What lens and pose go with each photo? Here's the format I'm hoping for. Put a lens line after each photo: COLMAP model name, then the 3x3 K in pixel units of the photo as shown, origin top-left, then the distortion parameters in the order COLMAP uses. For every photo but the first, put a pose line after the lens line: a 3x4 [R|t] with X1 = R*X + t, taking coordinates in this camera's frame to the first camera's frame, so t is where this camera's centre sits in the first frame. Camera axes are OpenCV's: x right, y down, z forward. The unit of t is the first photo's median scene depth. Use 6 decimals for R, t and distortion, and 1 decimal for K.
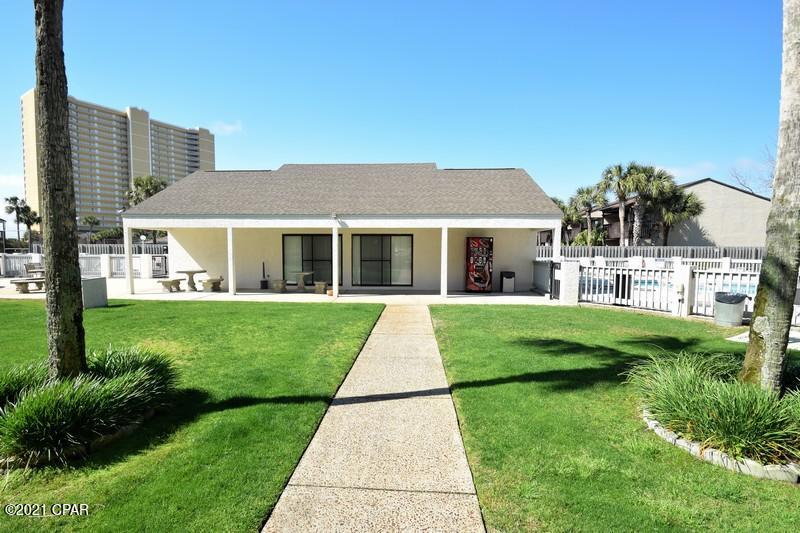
lens RADIAL K [[392.0, 0, 381.2], [0, 392.0, 281.7], [0, 0, 1]] dist [-0.017675, -0.002851]
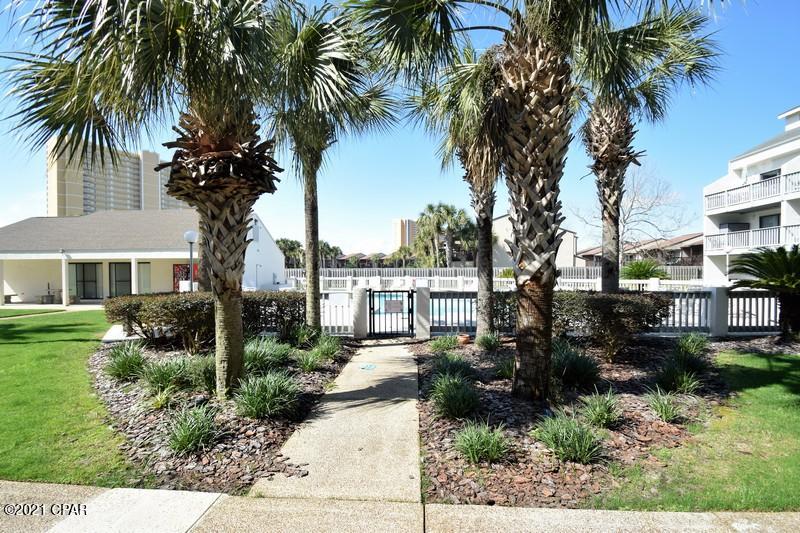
lens RADIAL K [[355.0, 0, 399.1], [0, 355.0, 272.6], [0, 0, 1]] dist [-0.004929, -0.000479]
pose [[0.999903, -0.009188, 0.010429, 0.942213], [0.009983, 0.996832, -0.078902, 0.021598], [-0.009671, 0.078999, 0.996828, -0.252197]]
